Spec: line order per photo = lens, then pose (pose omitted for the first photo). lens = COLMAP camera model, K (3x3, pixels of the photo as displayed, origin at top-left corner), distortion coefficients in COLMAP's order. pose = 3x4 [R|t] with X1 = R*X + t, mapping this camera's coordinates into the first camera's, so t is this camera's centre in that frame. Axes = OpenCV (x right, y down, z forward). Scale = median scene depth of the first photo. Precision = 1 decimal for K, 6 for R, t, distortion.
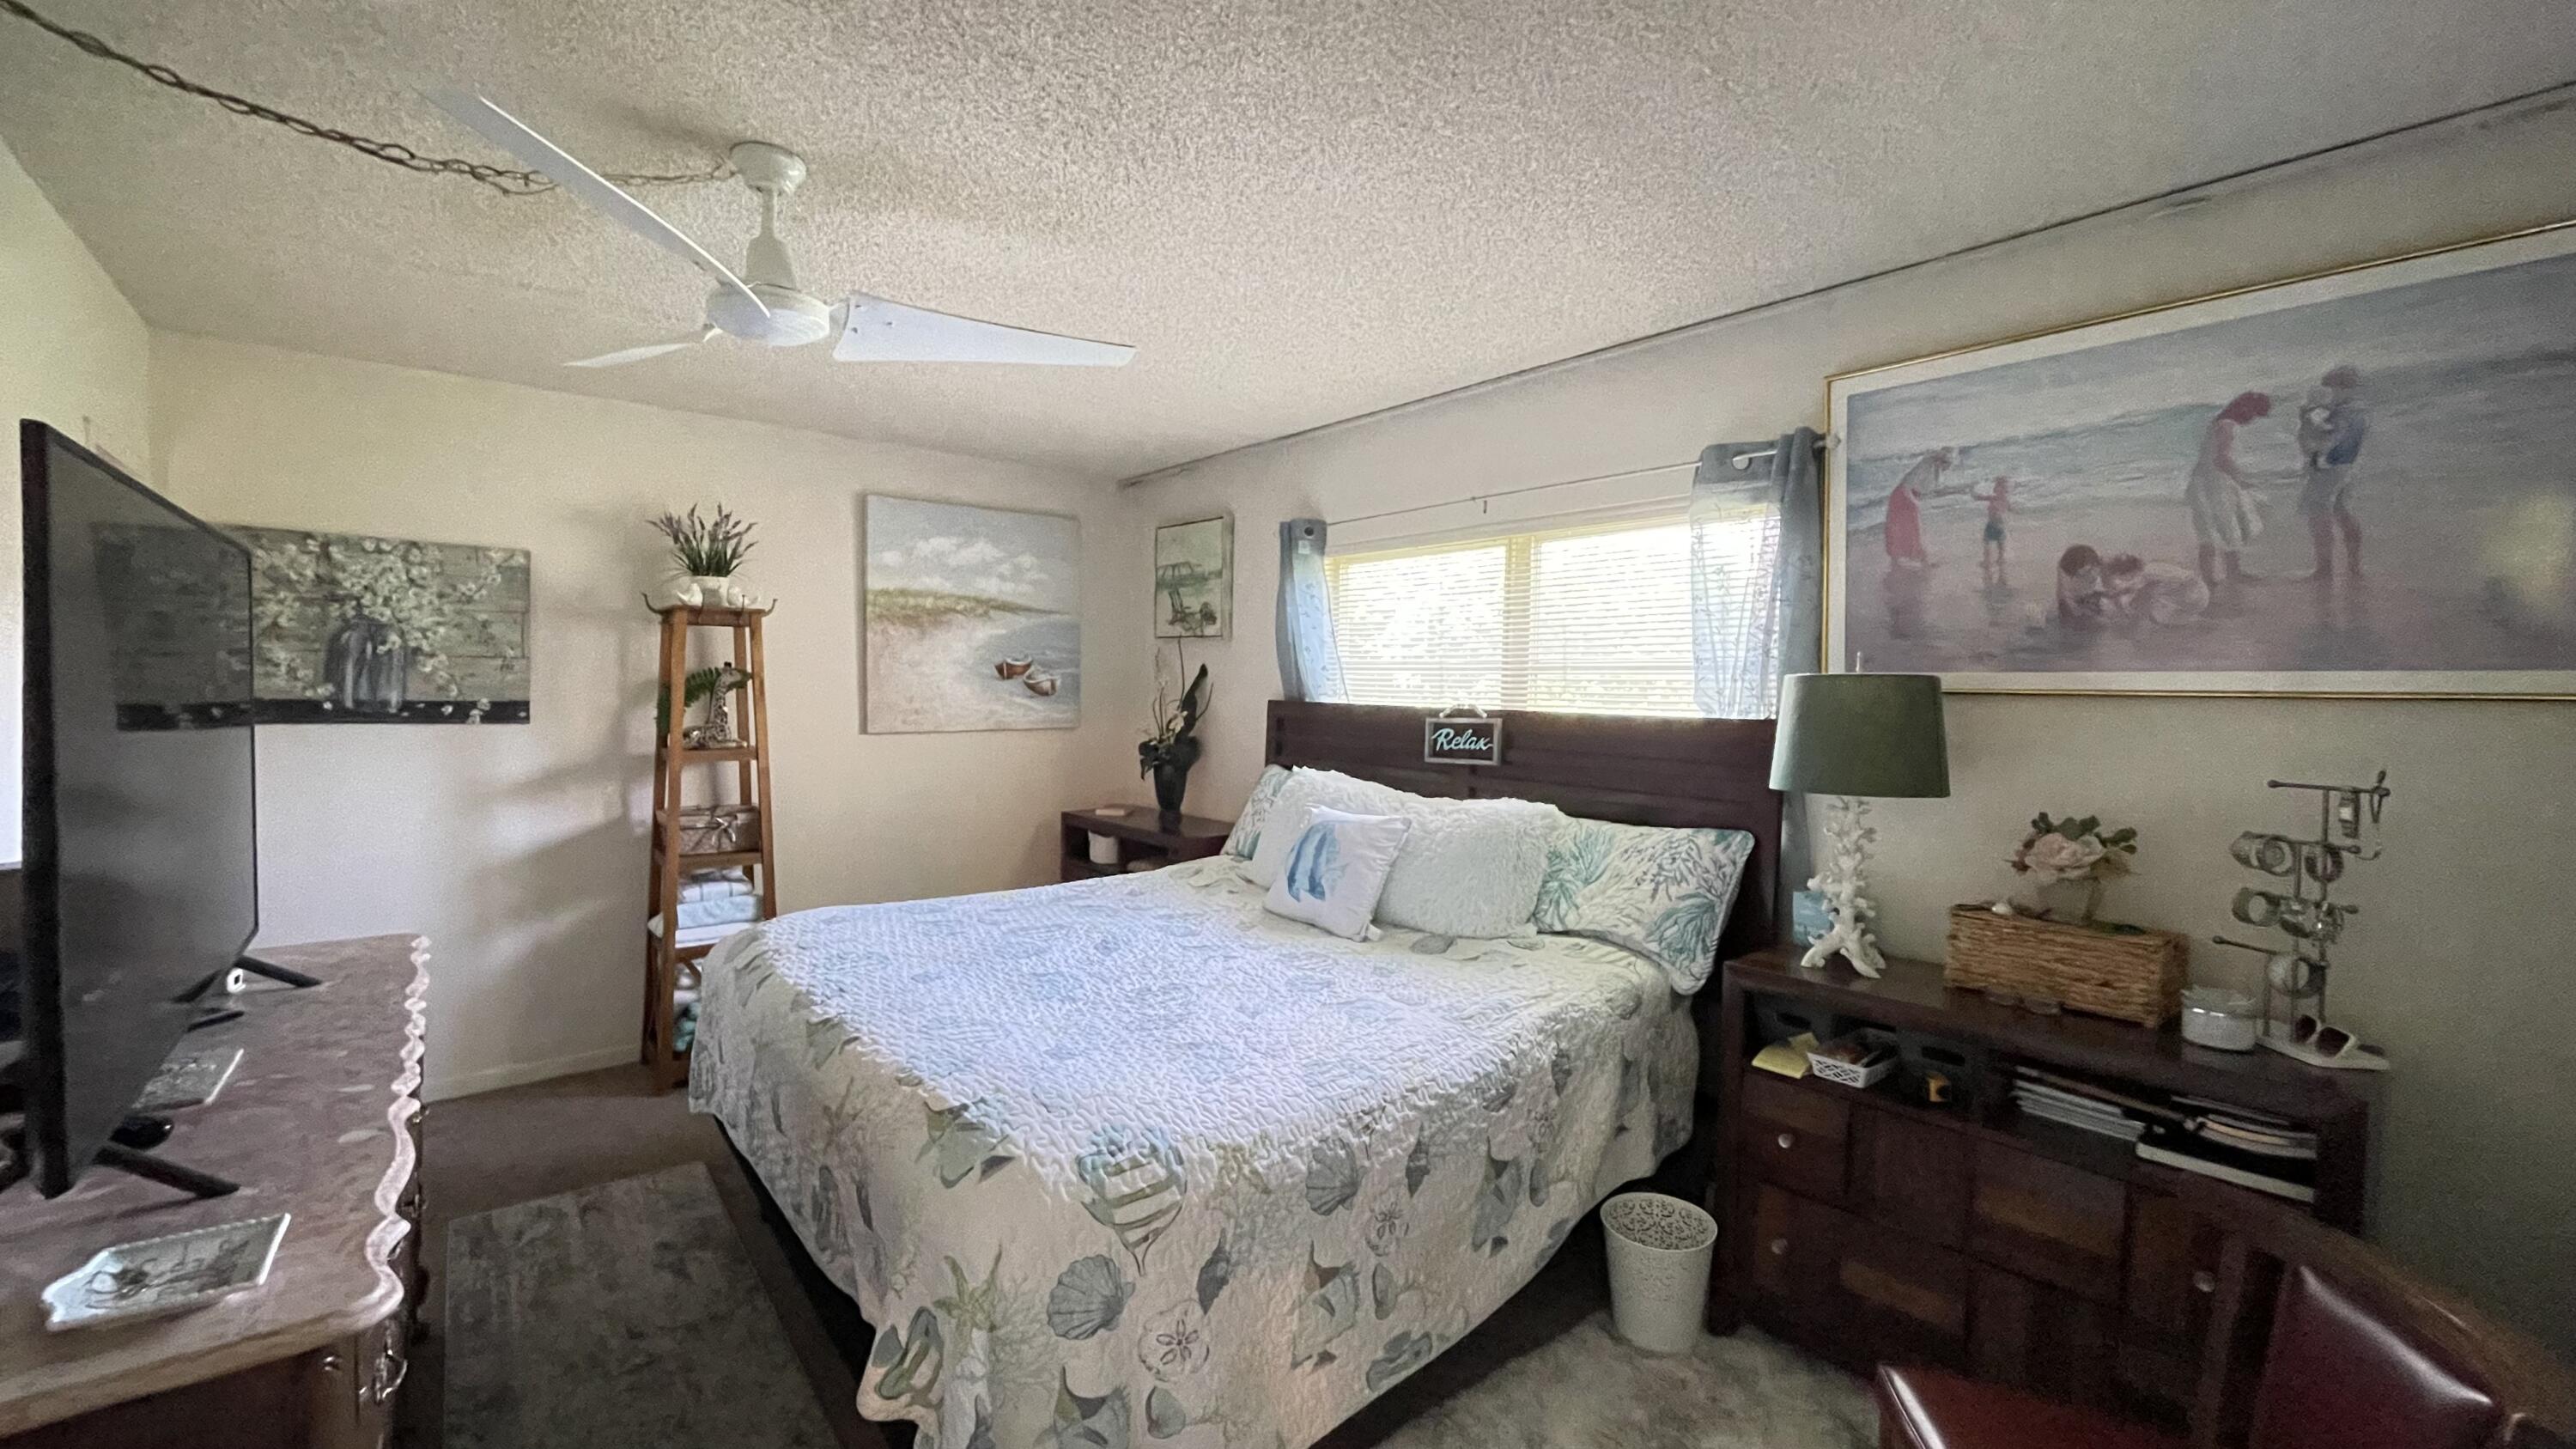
lens RADIAL K [[1045.0, 0, 1271.1], [0, 1045.0, 714.1], [0, 0, 1]] dist [-0.003268, 0.002979]
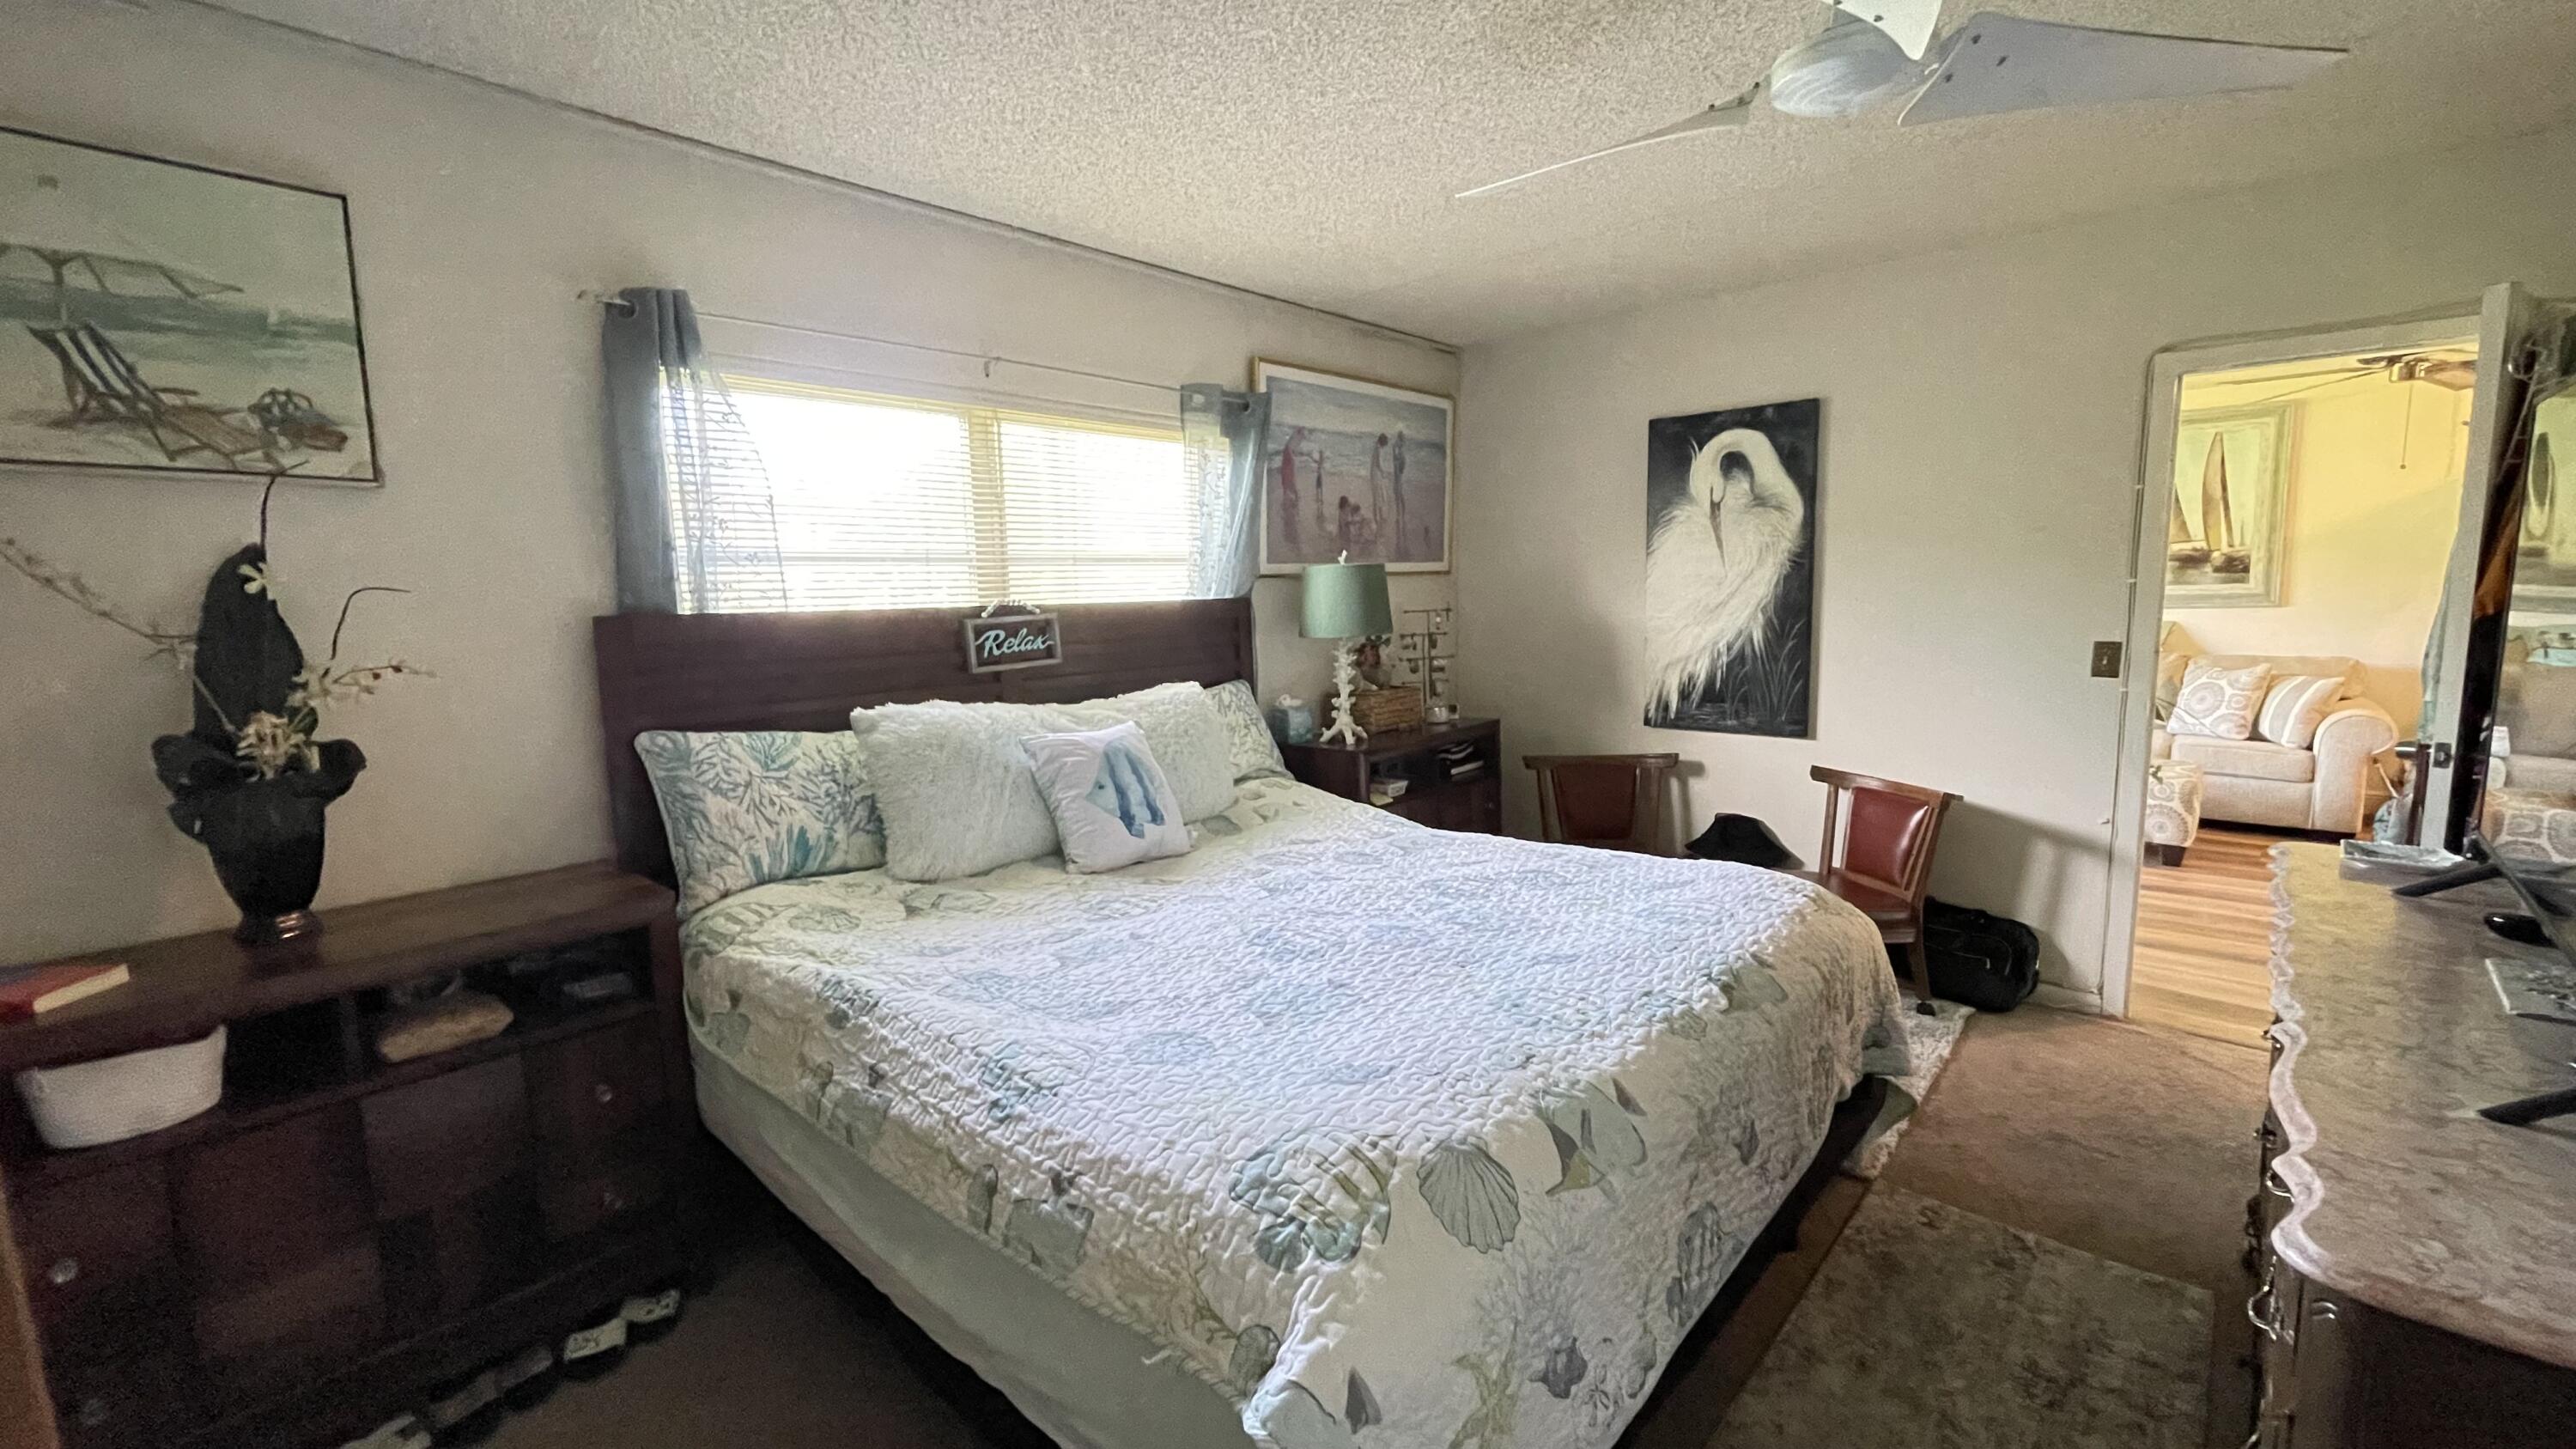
lens RADIAL K [[1045.0, 0, 1271.1], [0, 1045.0, 714.1], [0, 0, 1]] dist [-0.003268, 0.002979]
pose [[-0.152928, -0.136468, 0.978769, -0.735203], [0.045251, 0.988414, 0.144883, -0.032932], [-0.987201, 0.066446, -0.144981, 0.938789]]
